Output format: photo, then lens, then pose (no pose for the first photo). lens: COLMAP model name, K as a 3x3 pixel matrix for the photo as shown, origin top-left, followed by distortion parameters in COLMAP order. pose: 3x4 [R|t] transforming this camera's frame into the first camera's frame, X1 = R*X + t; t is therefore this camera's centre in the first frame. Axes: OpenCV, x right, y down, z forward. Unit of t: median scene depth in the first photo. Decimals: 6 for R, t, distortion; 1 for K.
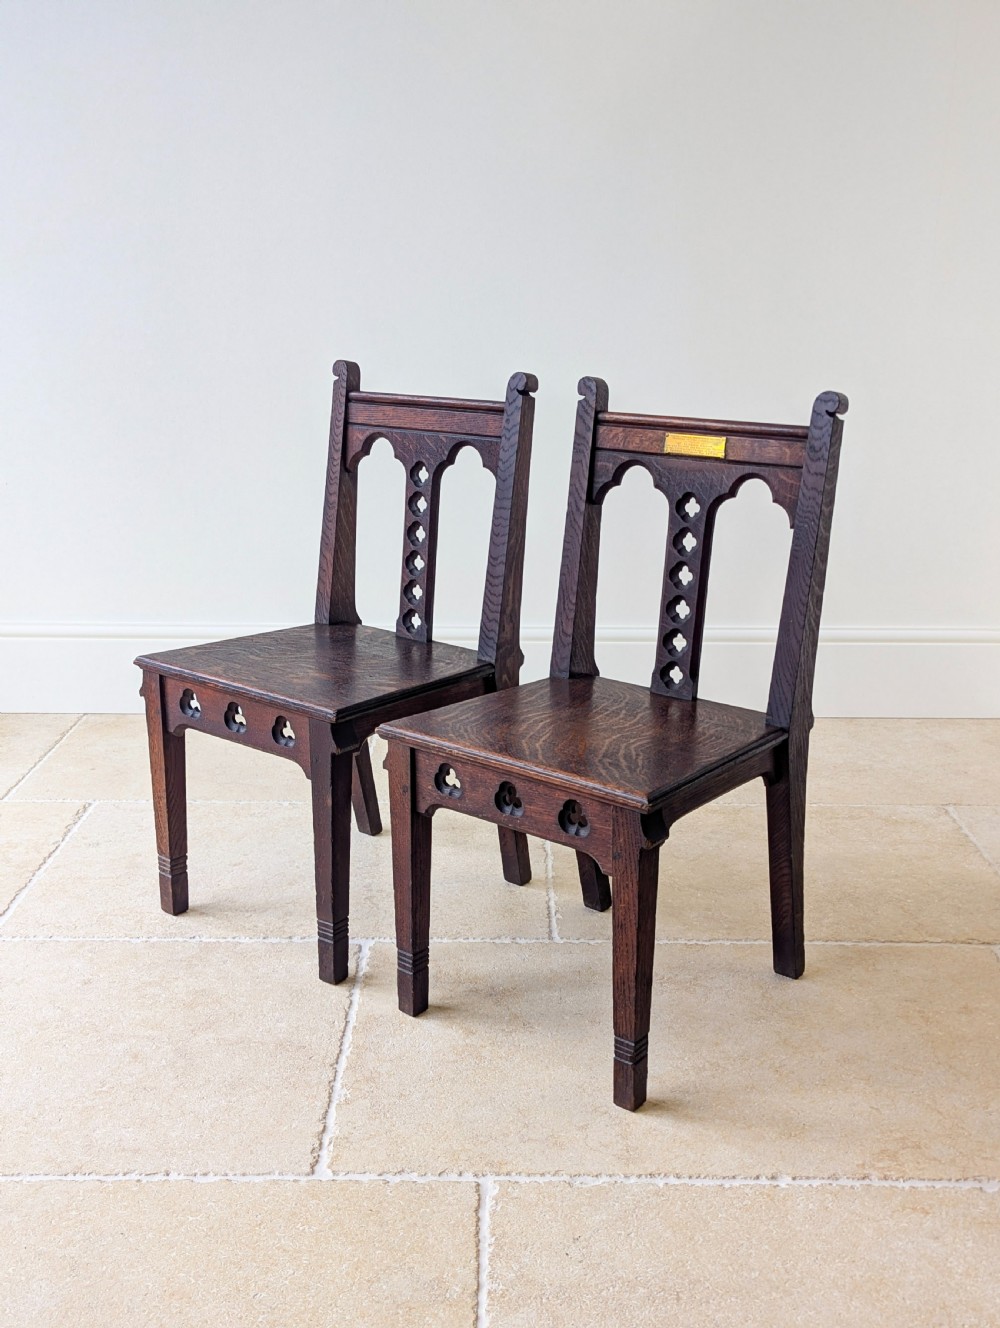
lens RADIAL K [[1474.8, 0, 469.0], [0, 1474.8, 655.0], [0, 0, 1]] dist [0.047065, 0.000000]
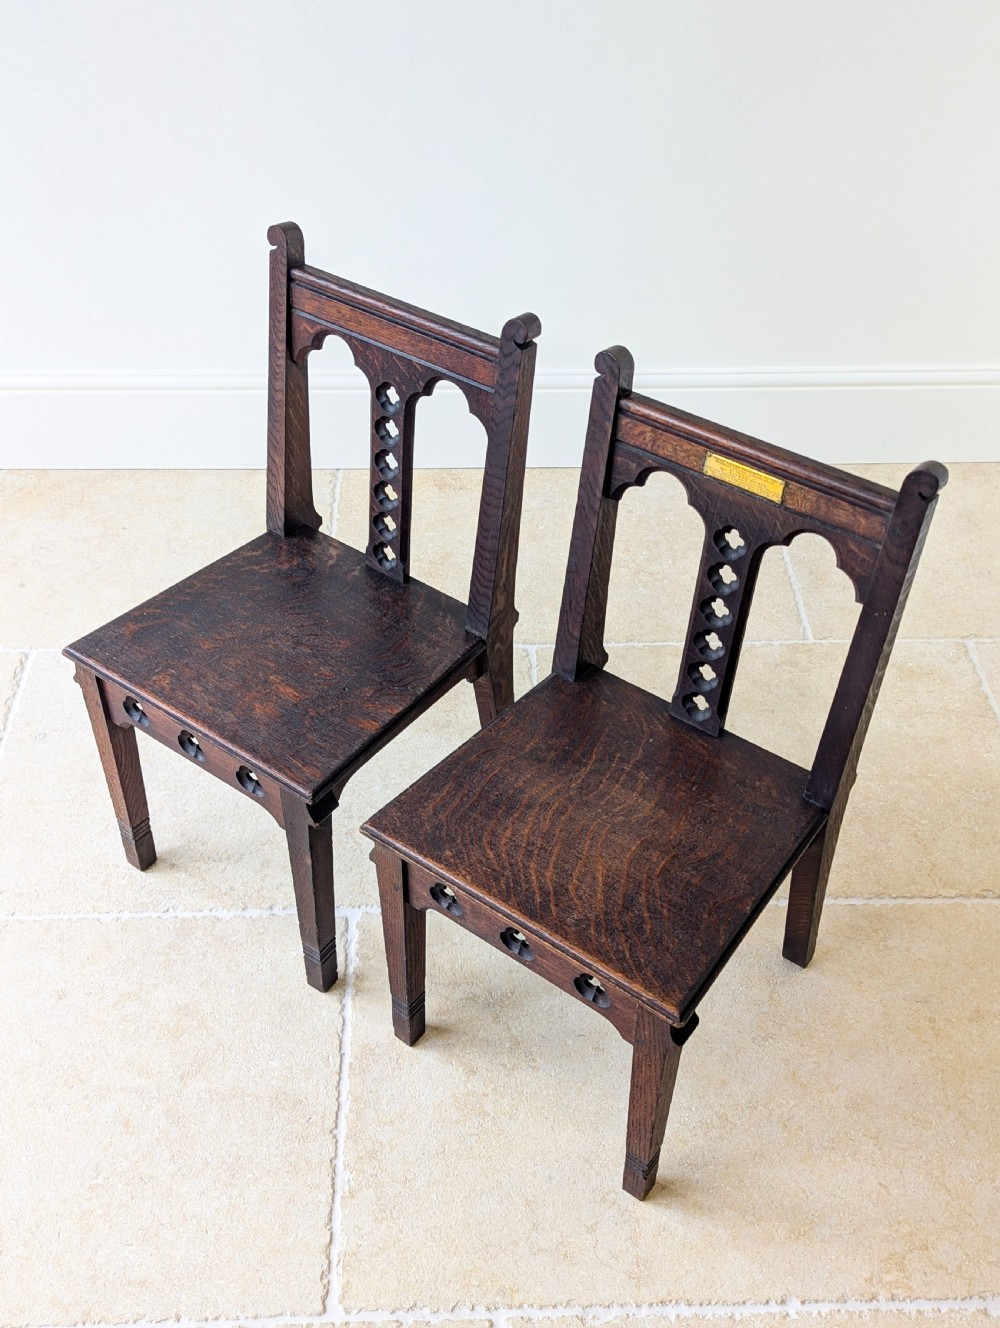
lens RADIAL K [[1474.8, 0, 467.4], [0, 1474.8, 679.3], [0, 0, 1]] dist [0.047065, 0.000000]
pose [[0.999058, -0.029700, 0.031632, -0.023975], [0.012157, 0.891427, 0.453002, -0.406358], [-0.041652, -0.452190, 0.890948, 0.249792]]
